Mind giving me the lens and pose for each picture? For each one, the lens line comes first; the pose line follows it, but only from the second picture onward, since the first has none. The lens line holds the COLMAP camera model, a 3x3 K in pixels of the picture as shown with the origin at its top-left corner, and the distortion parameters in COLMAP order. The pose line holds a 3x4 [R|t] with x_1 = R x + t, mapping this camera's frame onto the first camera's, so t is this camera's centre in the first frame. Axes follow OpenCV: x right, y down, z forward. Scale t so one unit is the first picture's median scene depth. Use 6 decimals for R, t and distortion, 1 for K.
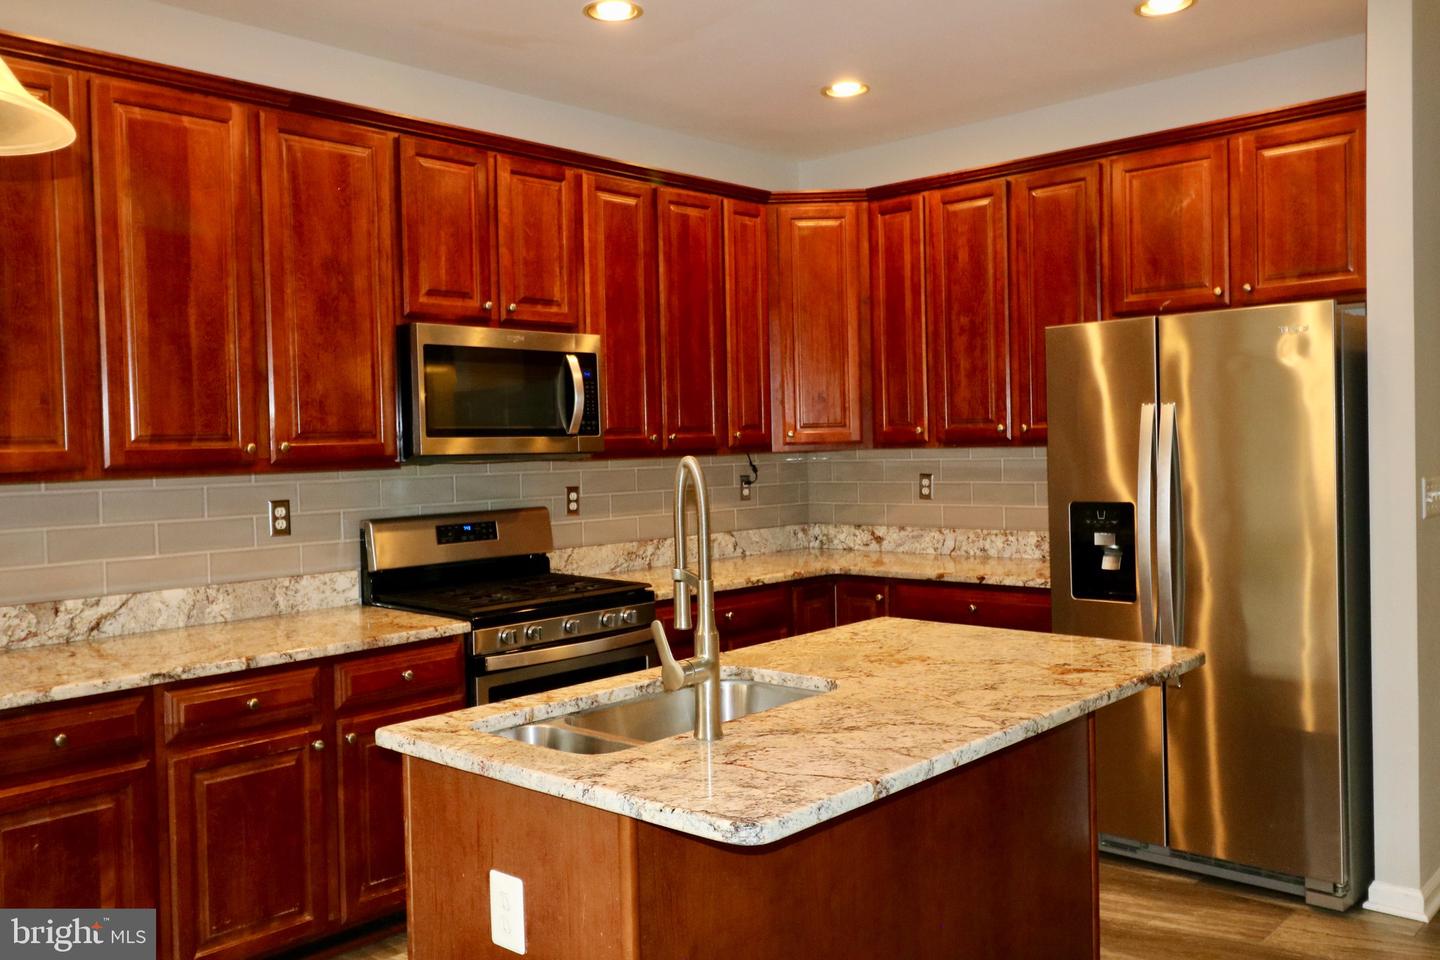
lens RADIAL K [[1219.5, 0, 718.5], [0, 1219.5, 480.4], [0, 0, 1]] dist [0.013455, -0.003847]
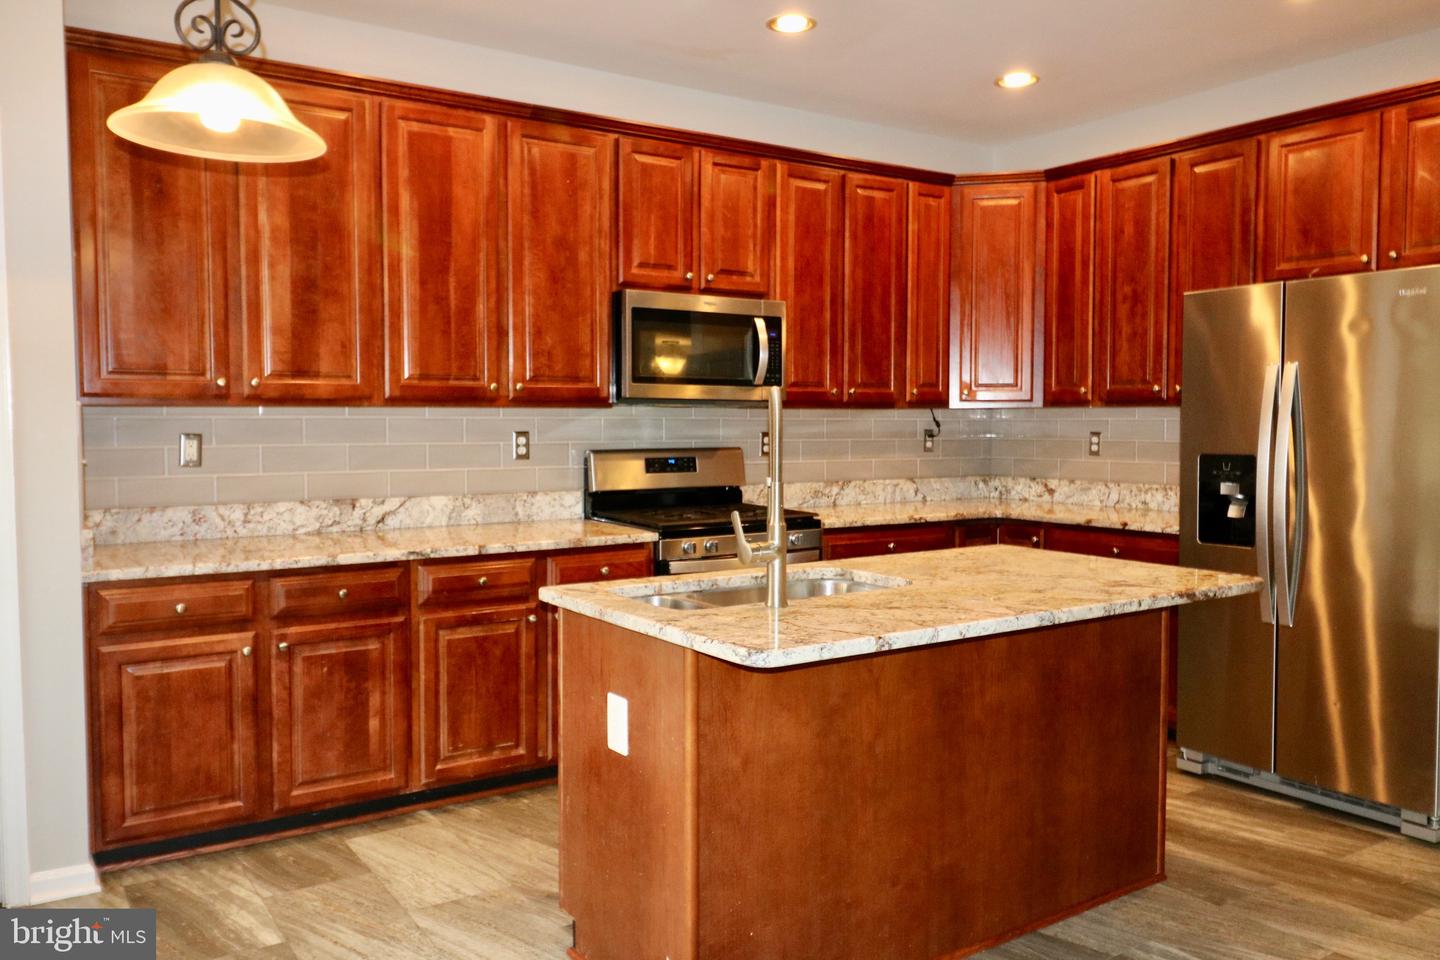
lens RADIAL K [[1132.5, 0, 719.1], [0, 1132.5, 480.7], [0, 0, 1]] dist [0.010649, 0.001535]
pose [[0.971336, 0.037528, -0.234730, 0.119501], [-0.031530, 0.999075, 0.029254, 0.027458], [0.235610, -0.021014, 0.971620, -0.092283]]
